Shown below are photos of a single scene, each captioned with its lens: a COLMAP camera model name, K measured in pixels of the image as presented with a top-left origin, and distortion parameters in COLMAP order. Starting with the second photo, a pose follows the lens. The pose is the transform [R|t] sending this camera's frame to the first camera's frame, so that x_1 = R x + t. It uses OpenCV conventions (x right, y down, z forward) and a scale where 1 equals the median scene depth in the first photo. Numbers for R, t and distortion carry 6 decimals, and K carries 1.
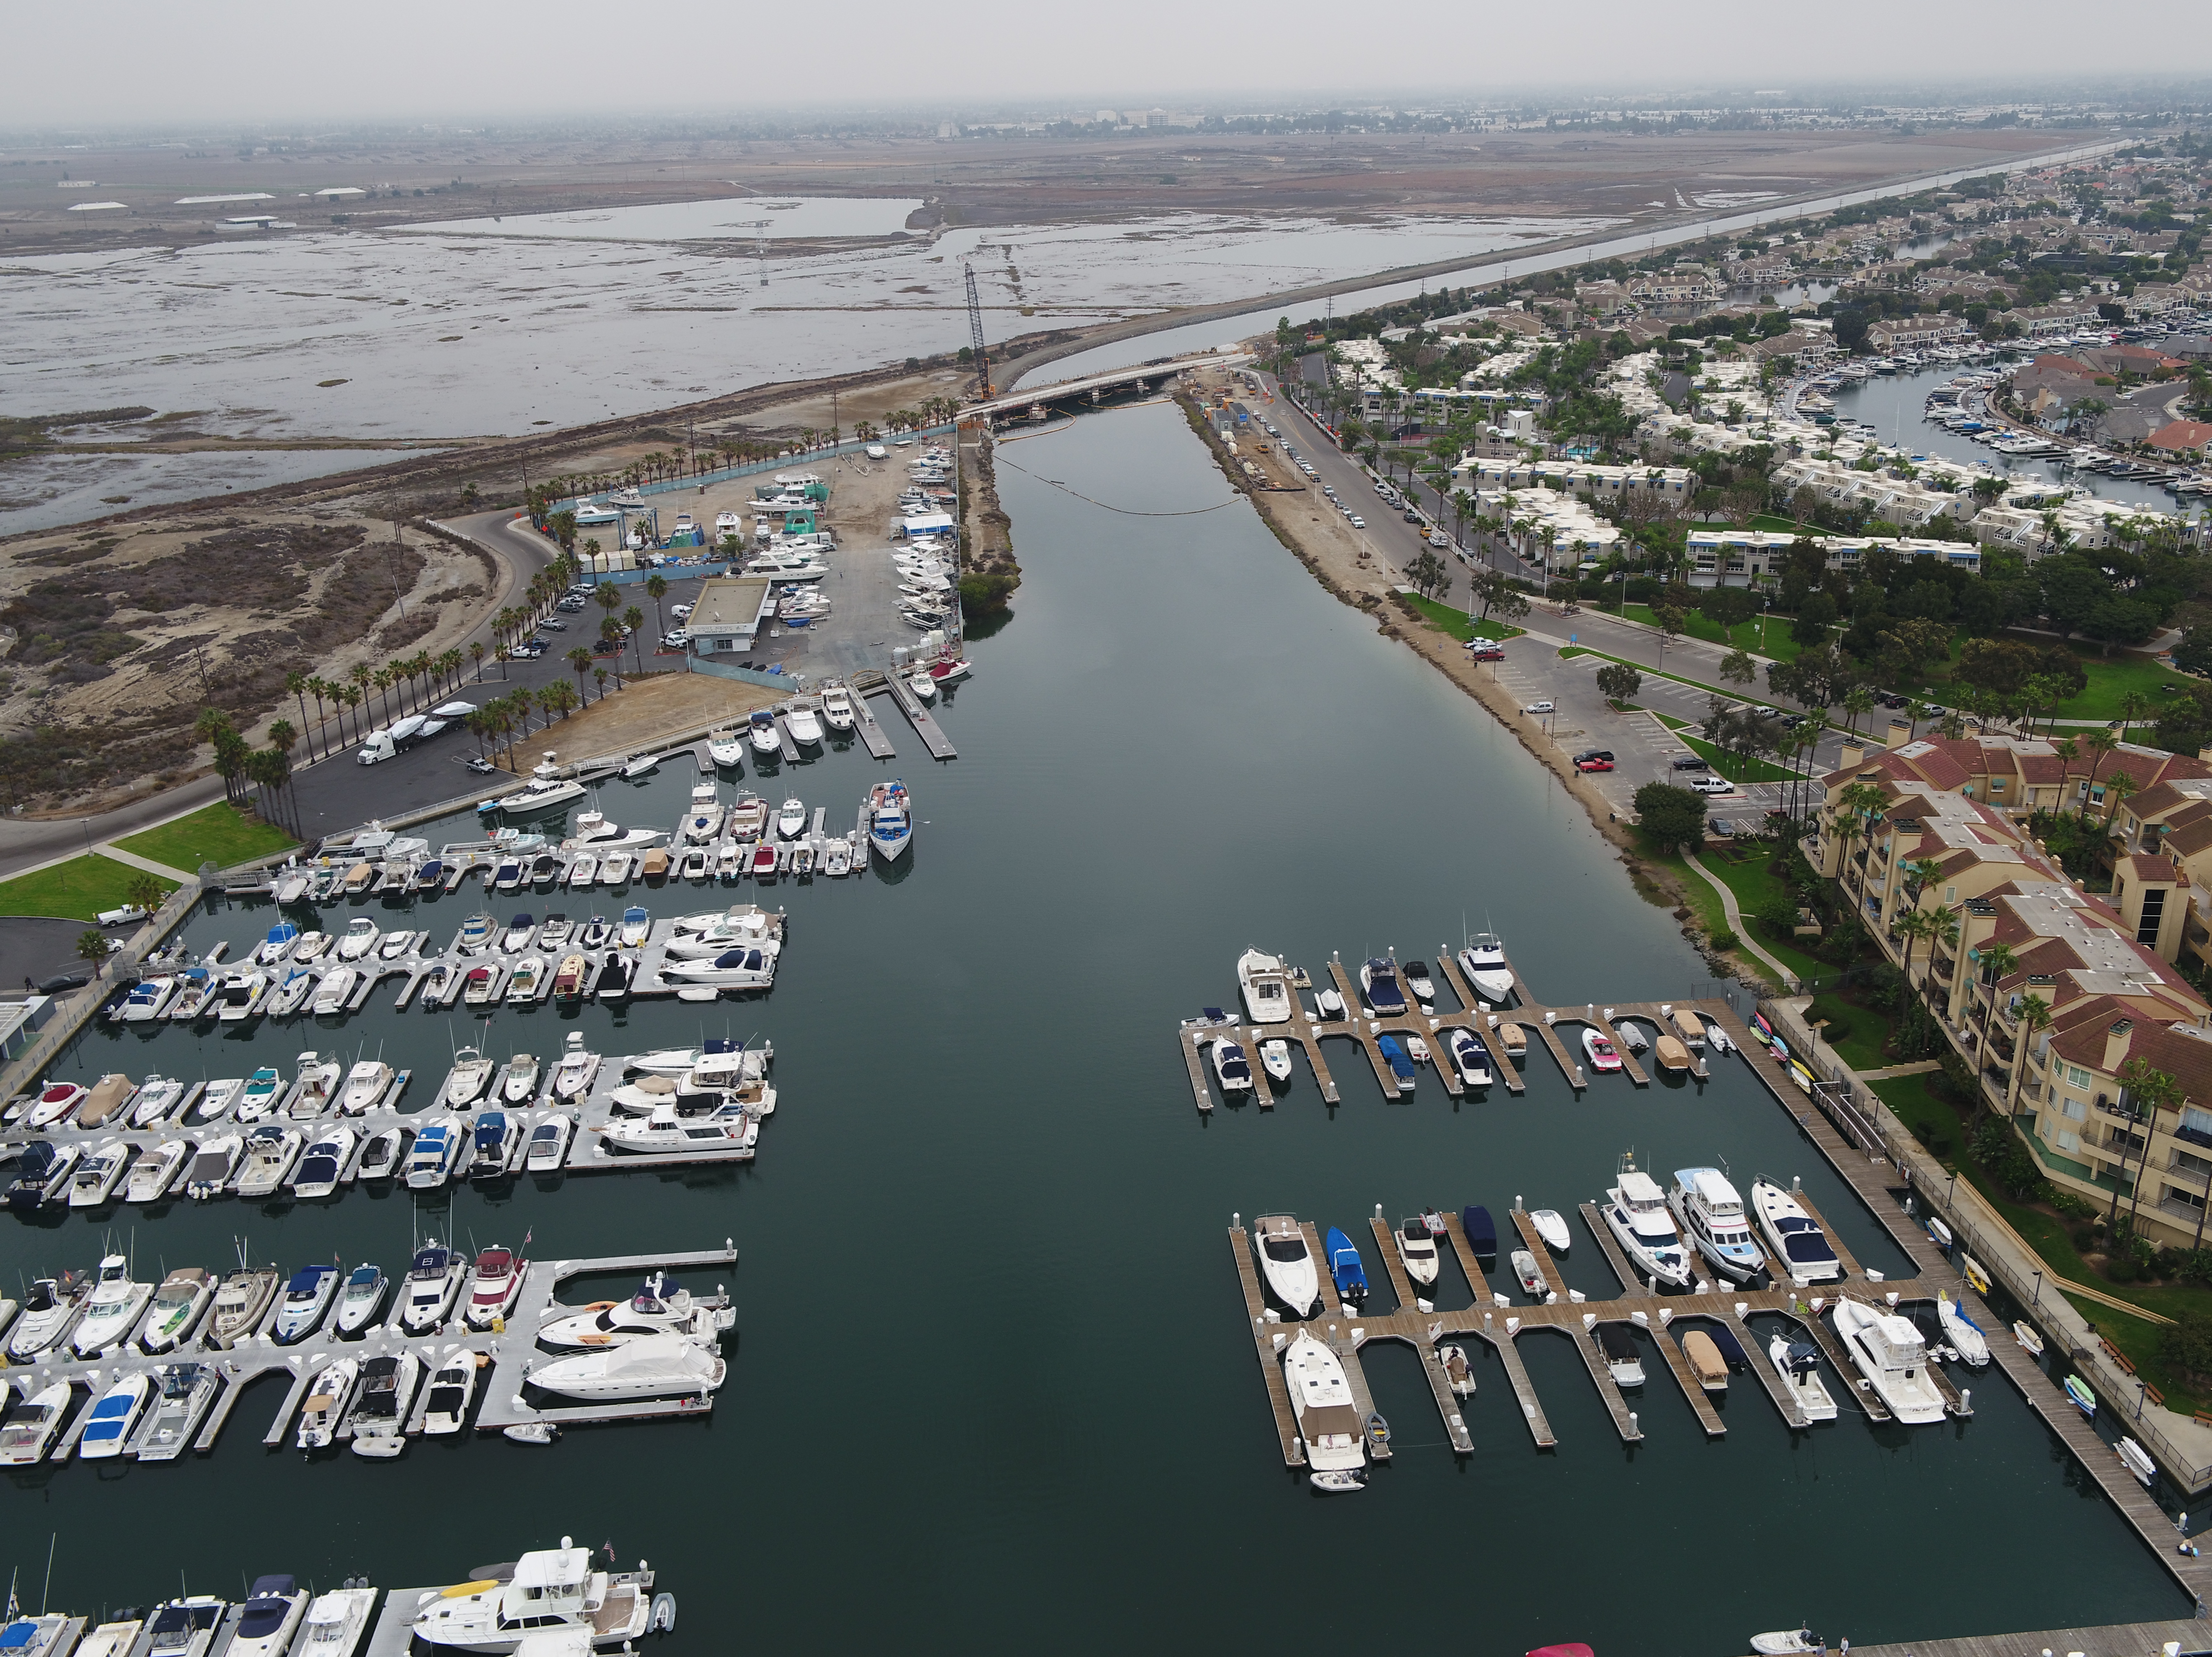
lens RADIAL K [[1923.7, 0, 1106.0], [0, 1923.7, 828.5], [0, 0, 1]] dist [0.000277, 0.014816]
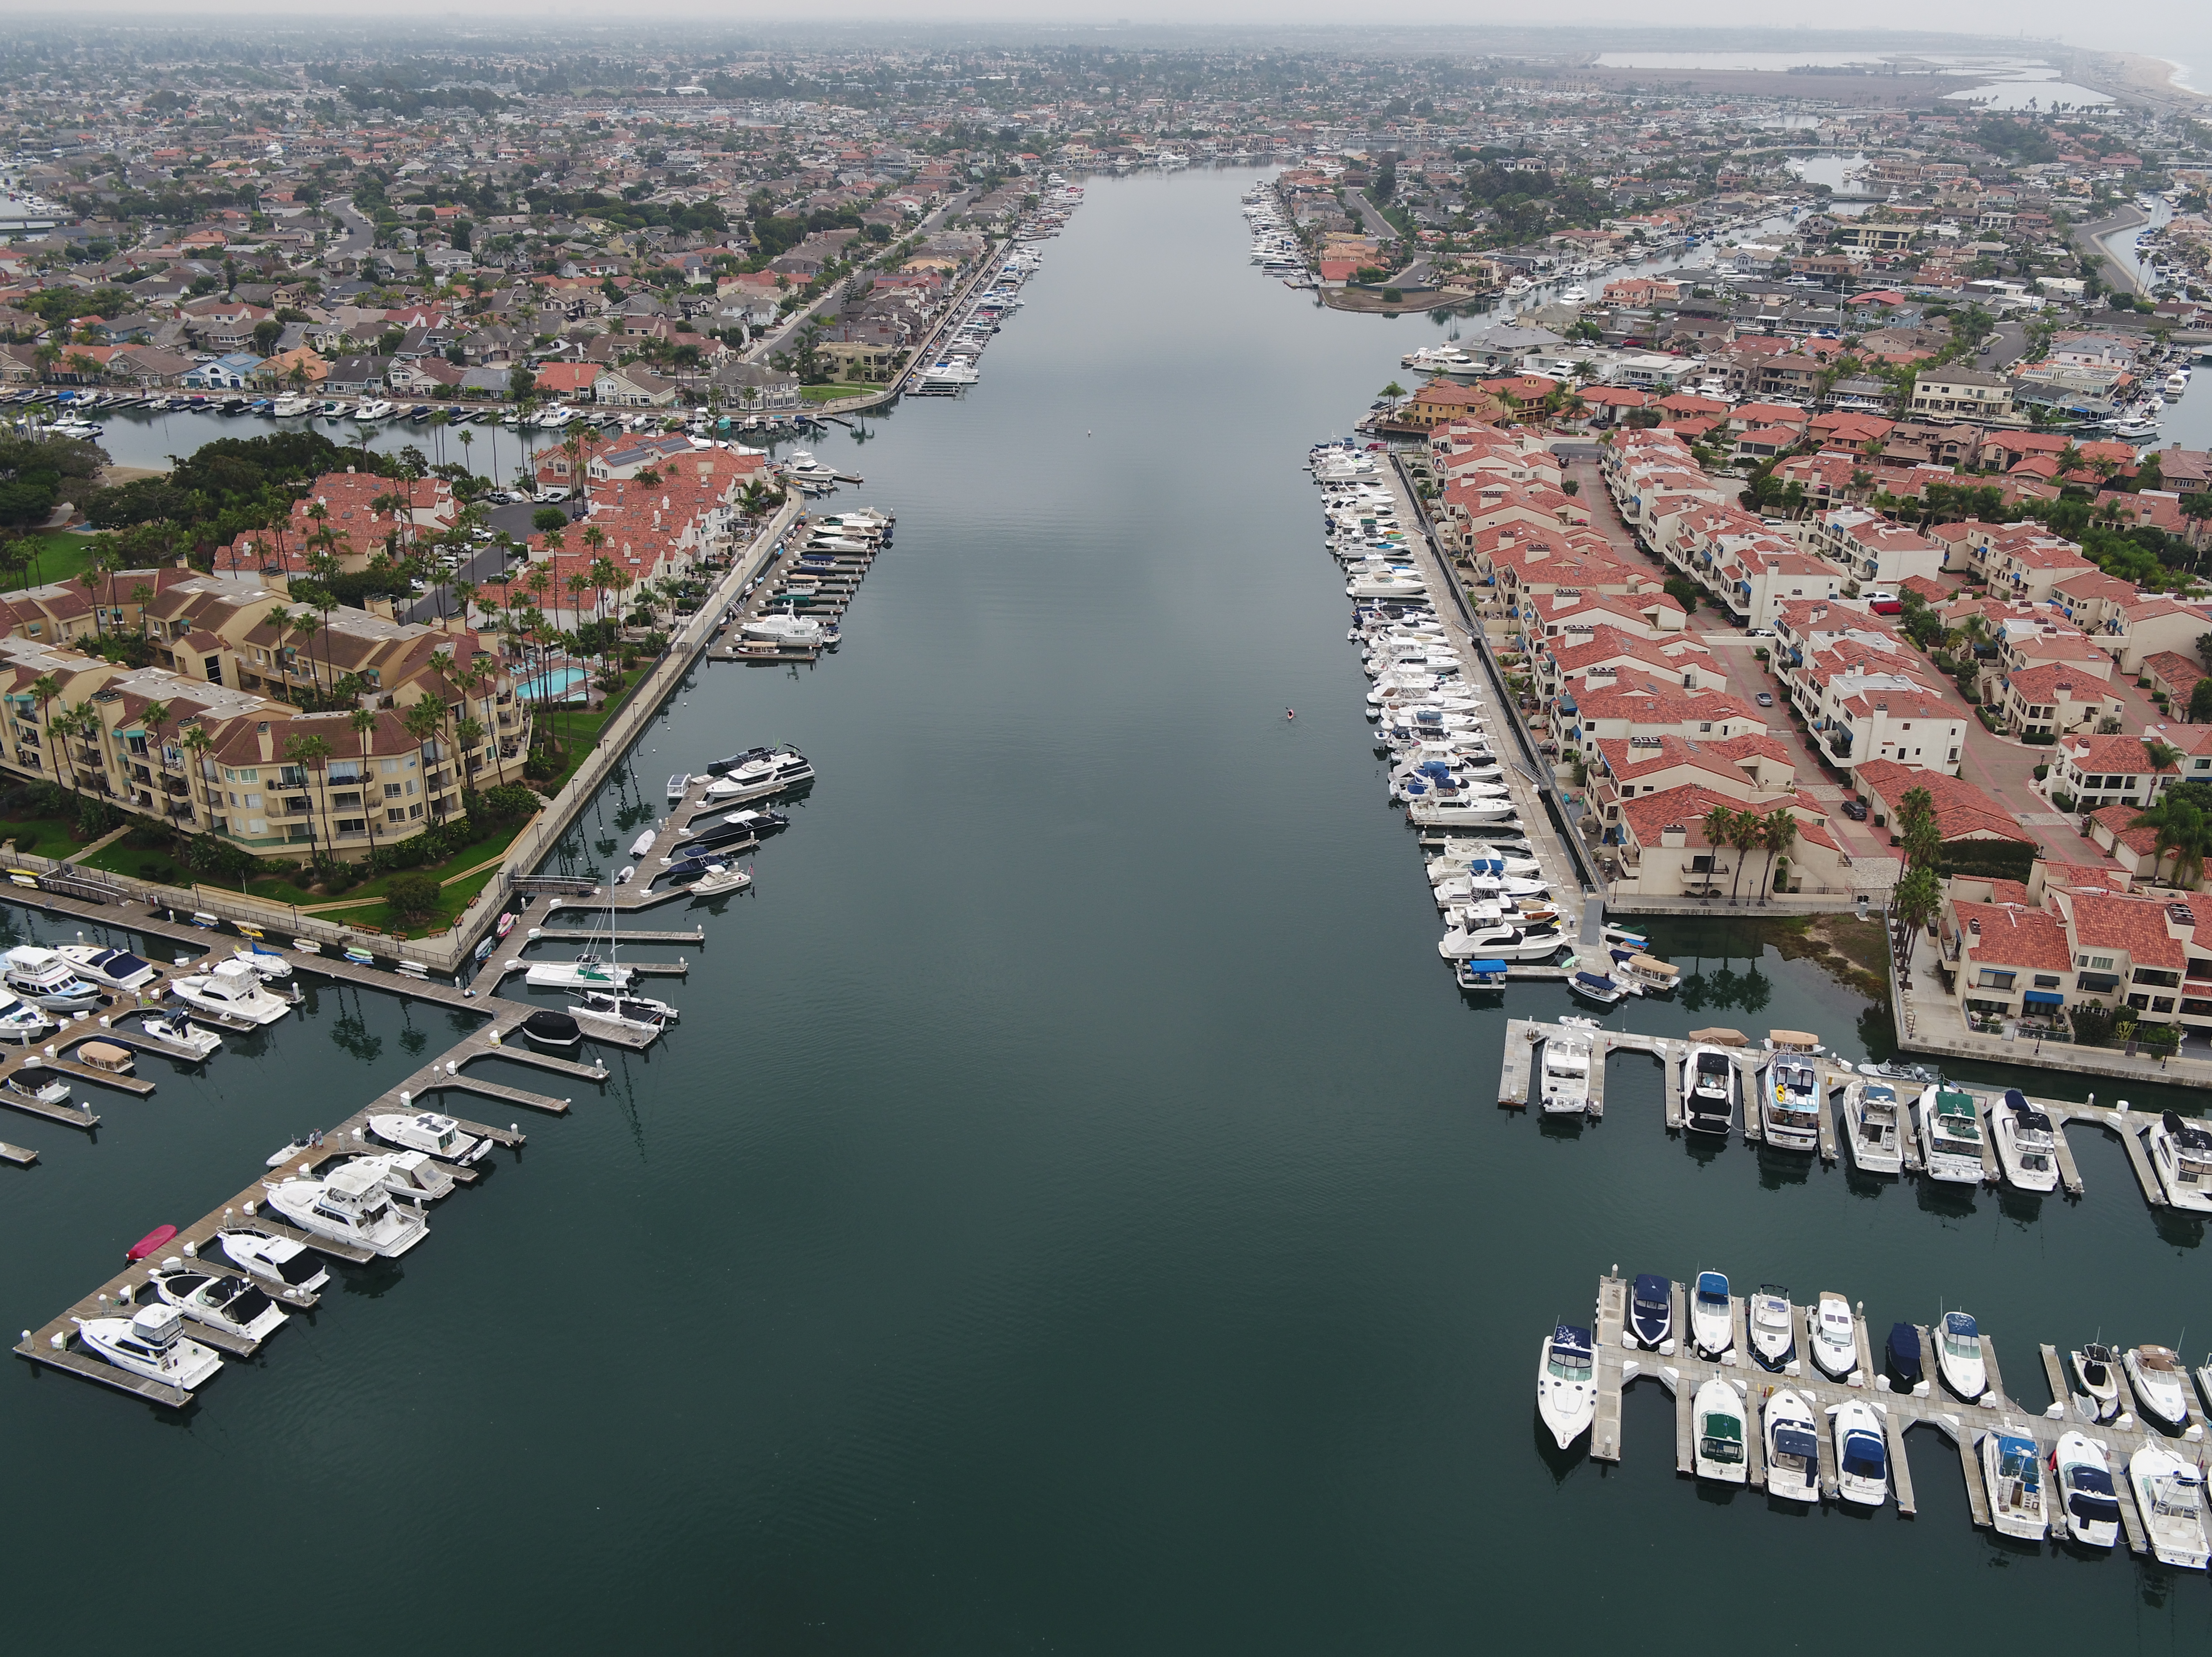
lens RADIAL K [[1923.7, 0, 1106.0], [0, 1923.7, 828.5], [0, 0, 1]] dist [0.000277, 0.014816]
pose [[0.469312, -0.327431, 0.820082, -0.337682], [0.306322, 0.931409, 0.196579, 0.087301], [-0.828199, 0.158952, 0.537421, -0.213284]]
